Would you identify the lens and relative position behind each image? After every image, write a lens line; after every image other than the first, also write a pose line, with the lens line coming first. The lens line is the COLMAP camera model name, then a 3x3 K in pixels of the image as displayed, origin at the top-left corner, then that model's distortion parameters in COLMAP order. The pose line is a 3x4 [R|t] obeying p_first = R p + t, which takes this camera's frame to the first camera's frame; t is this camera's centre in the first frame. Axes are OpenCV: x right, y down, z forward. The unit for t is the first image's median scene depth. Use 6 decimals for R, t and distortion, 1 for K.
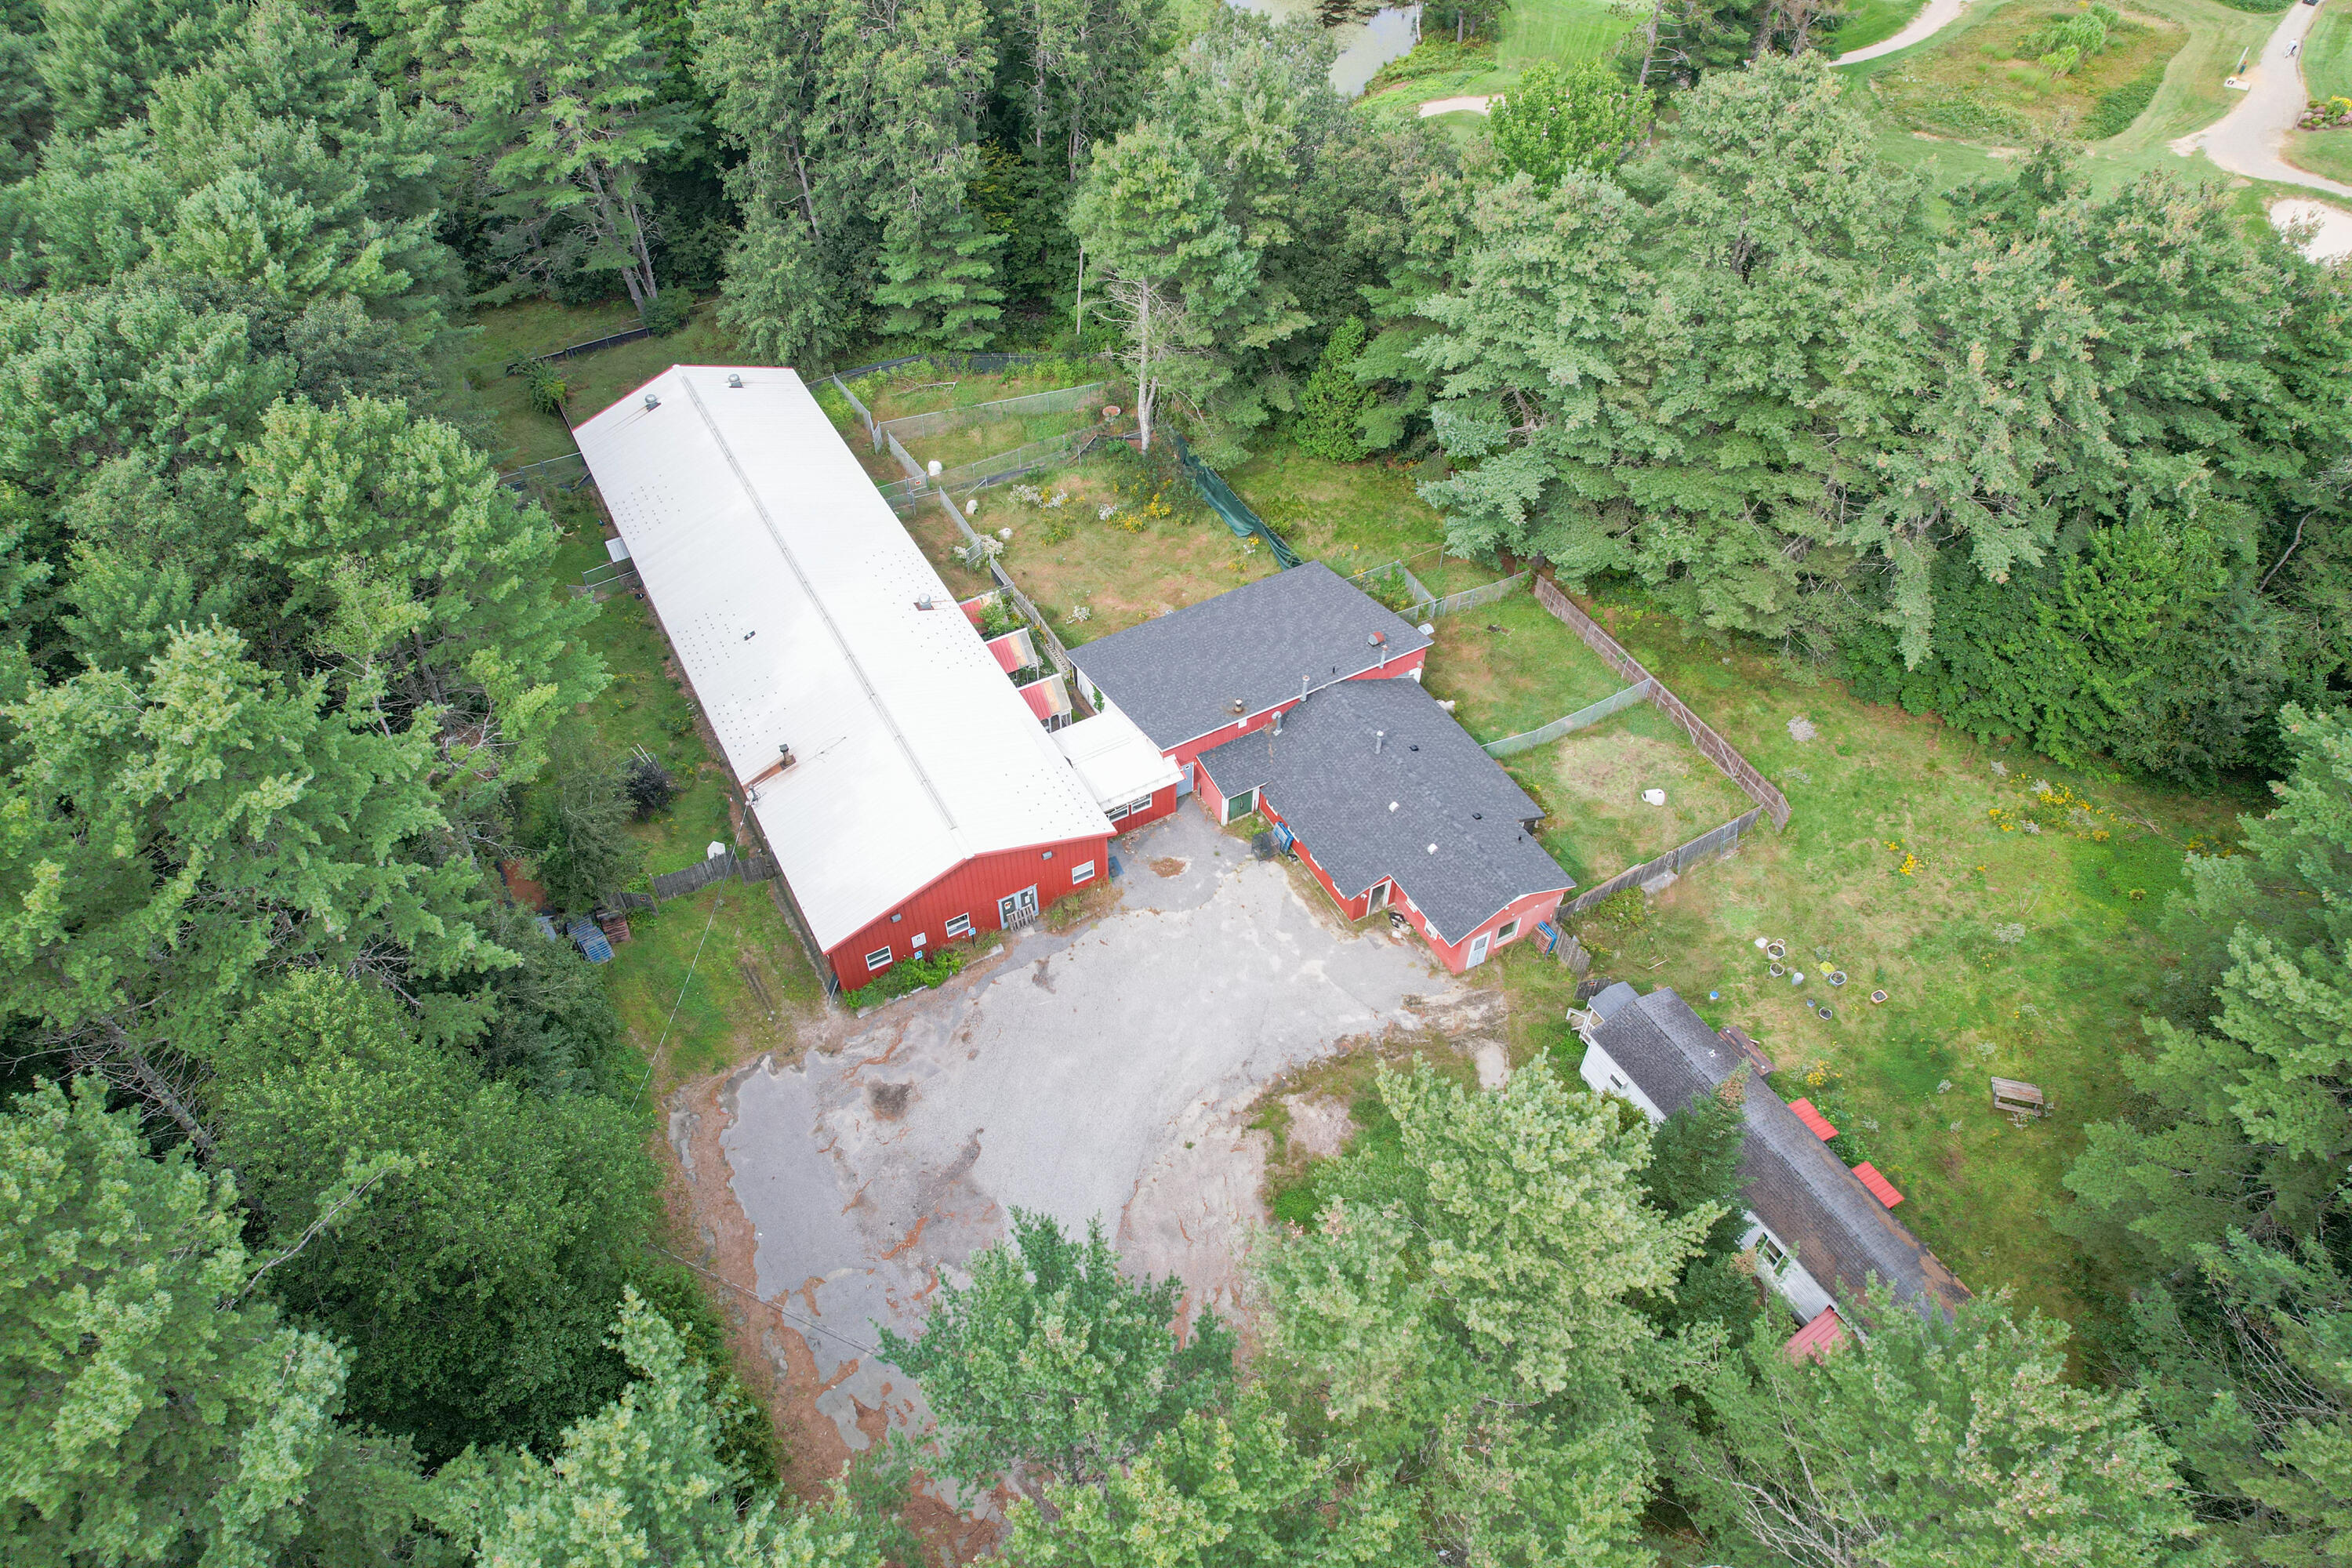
lens RADIAL K [[1504.0, 0, 1160.9], [0, 1504.0, 772.9], [0, 0, 1]] dist [-0.076250, 0.068050]
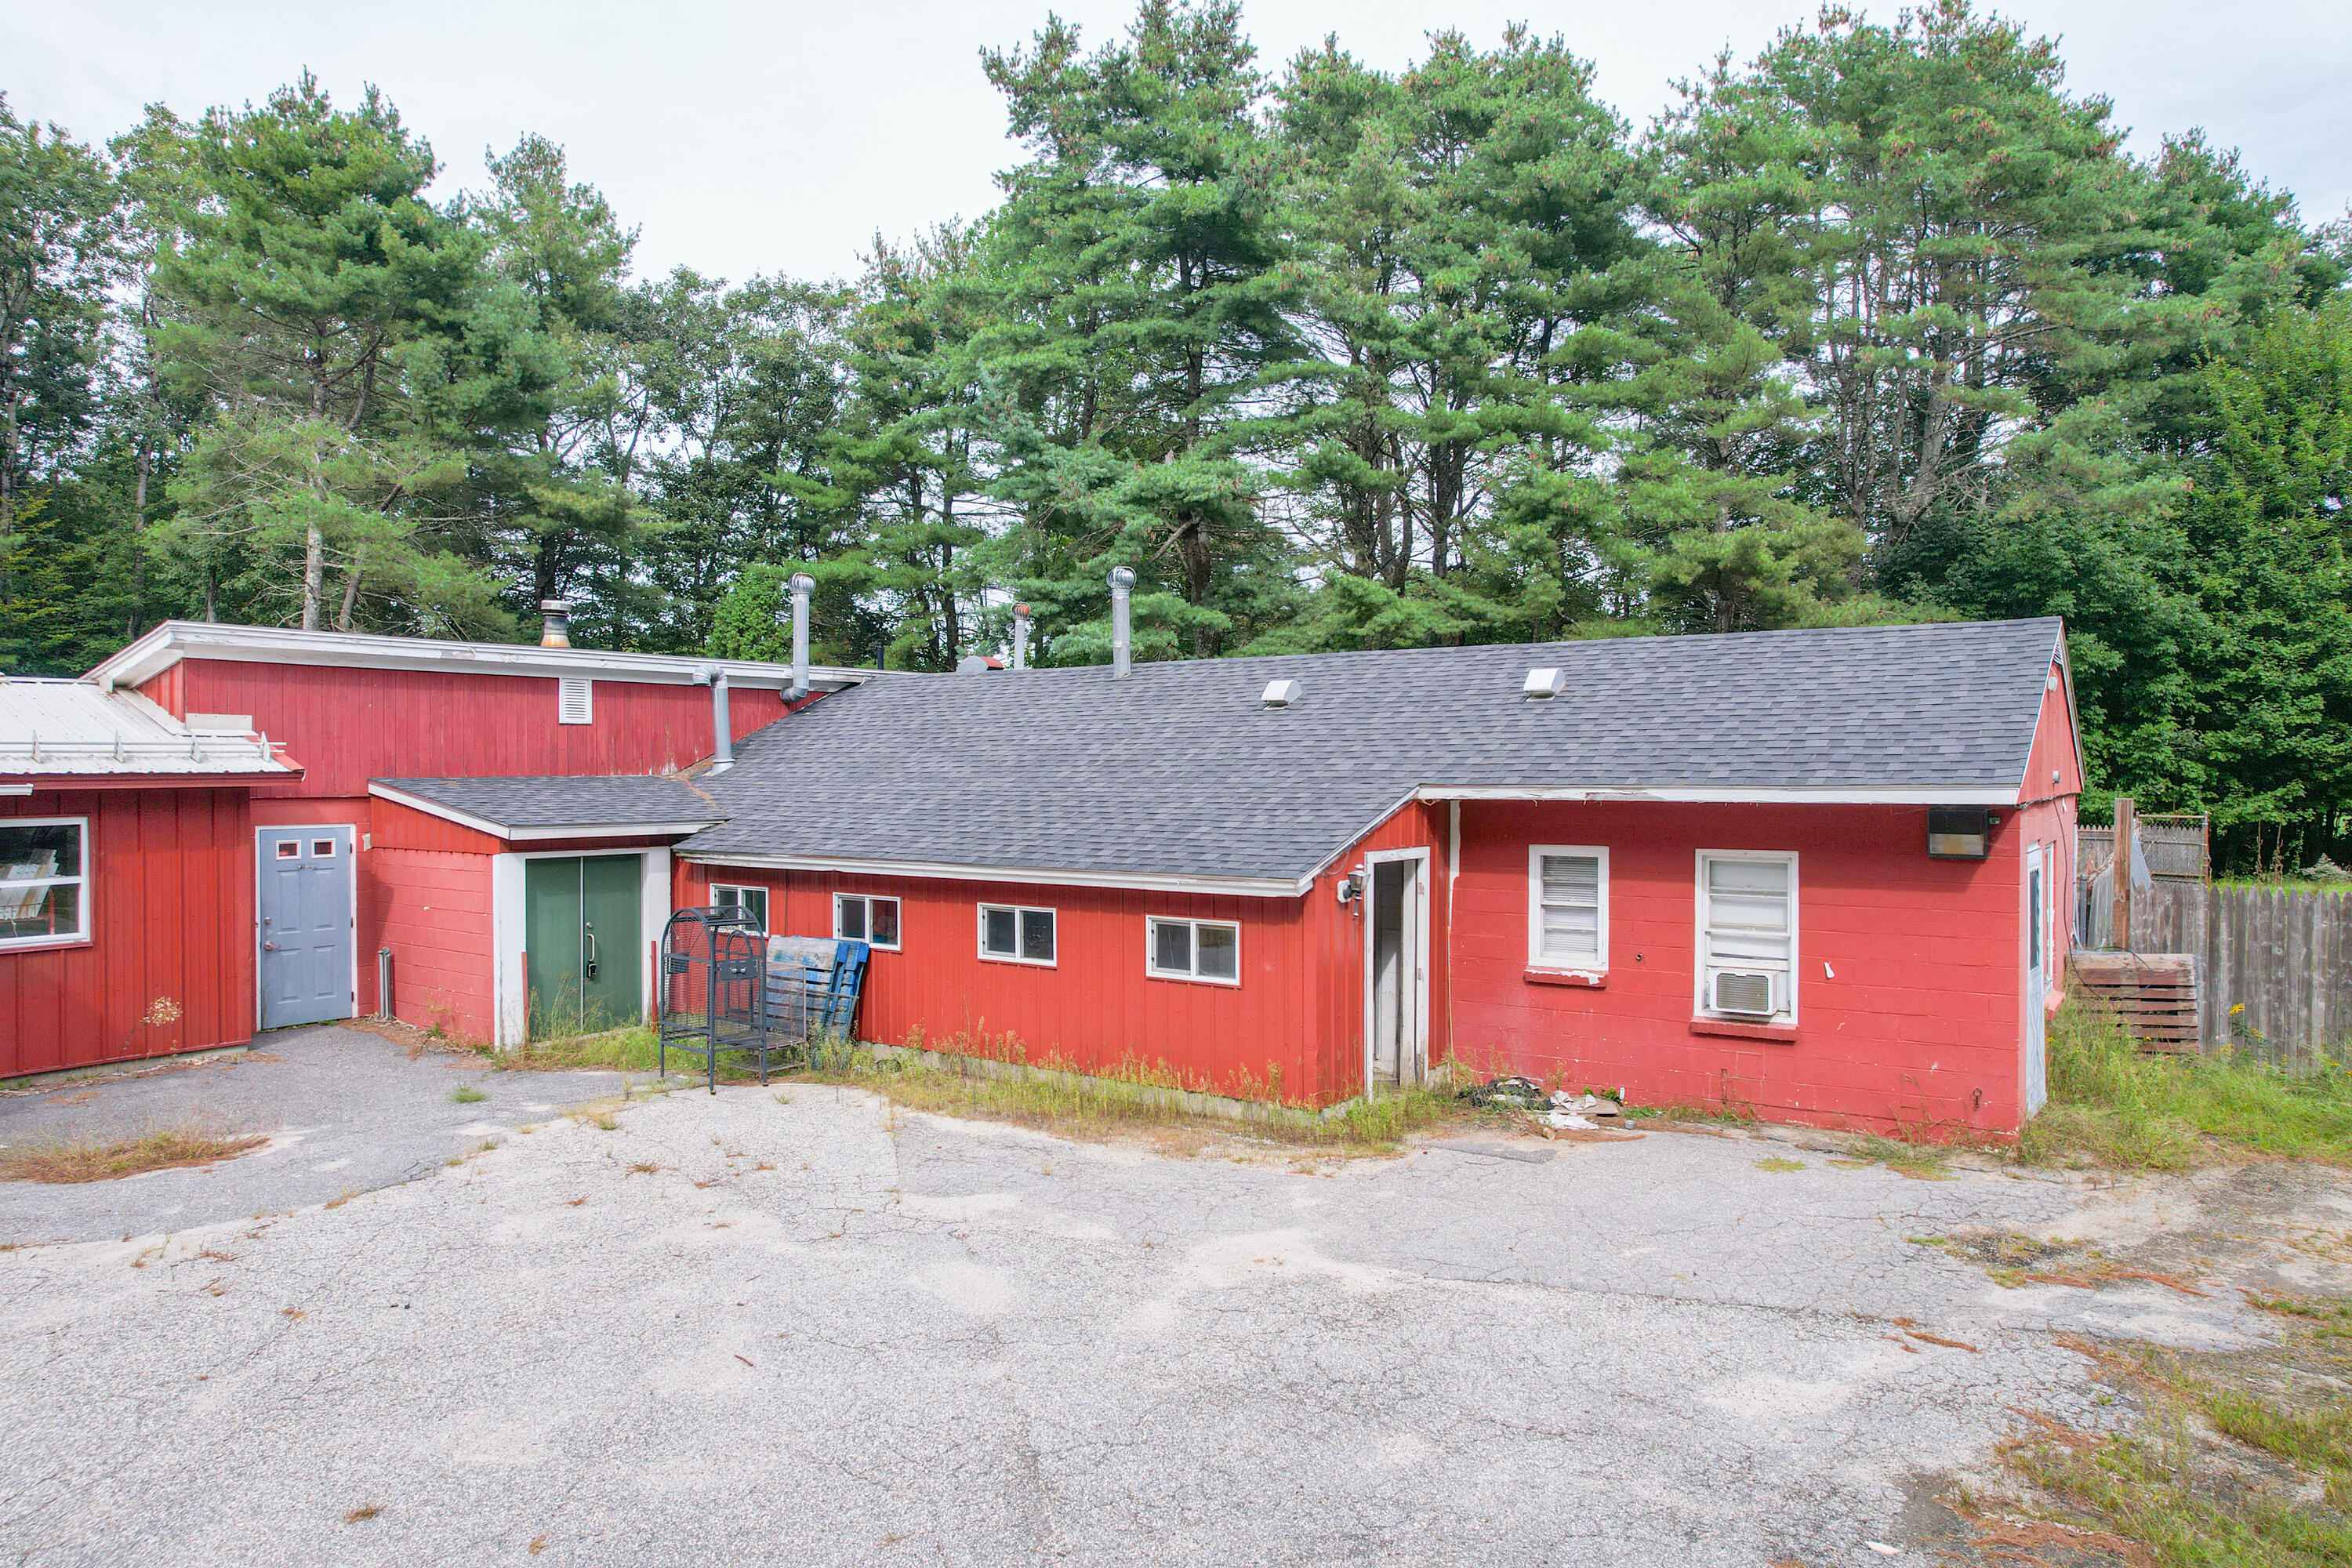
lens RADIAL K [[1523.4, 0, 1159.2], [0, 1523.4, 733.1], [0, 0, 1]] dist [-0.056049, 0.064420]
pose [[0.902988, 0.011396, 0.429515, 0.035178], [0.312540, 0.668549, -0.674805, 0.178605], [-0.294842, 0.743581, 0.600130, 0.851653]]
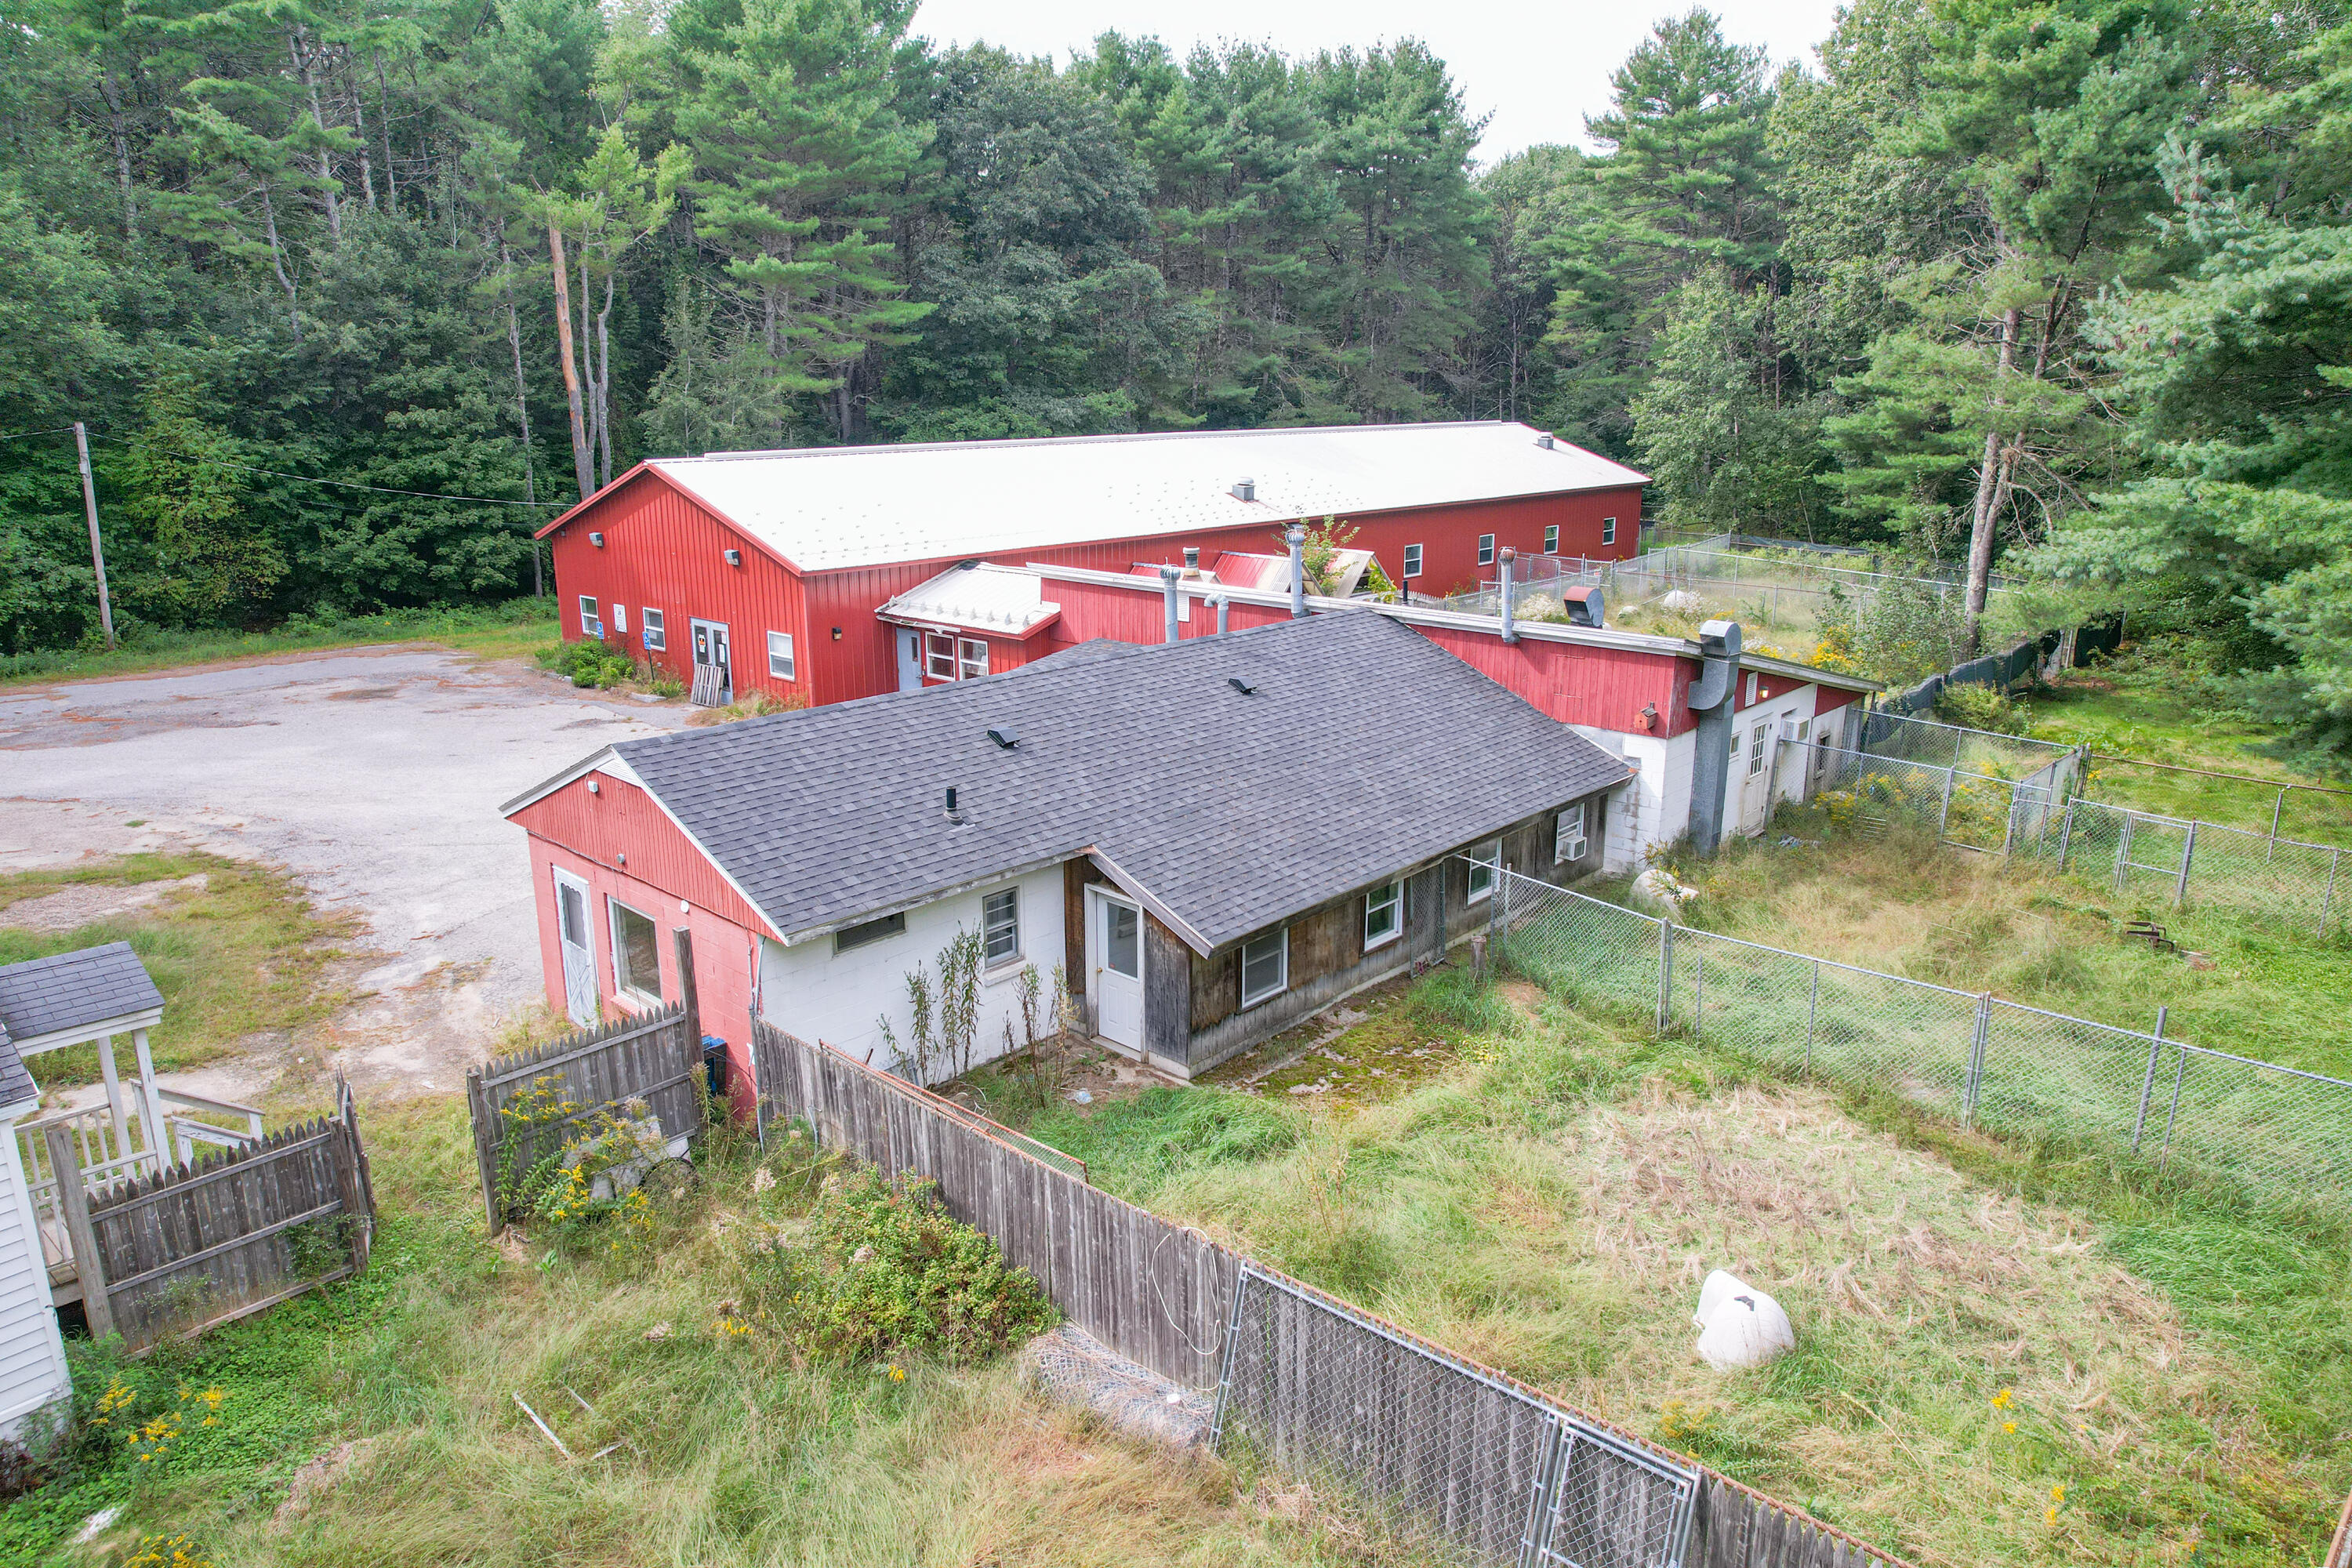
lens RADIAL K [[1504.0, 0, 1160.9], [0, 1504.0, 772.9], [0, 0, 1]] dist [-0.076250, 0.068050]
pose [[0.308575, 0.241822, -0.919948, 0.482512], [-0.692725, 0.719912, -0.043119, 0.024770], [0.651854, 0.650576, 0.389663, 0.888326]]
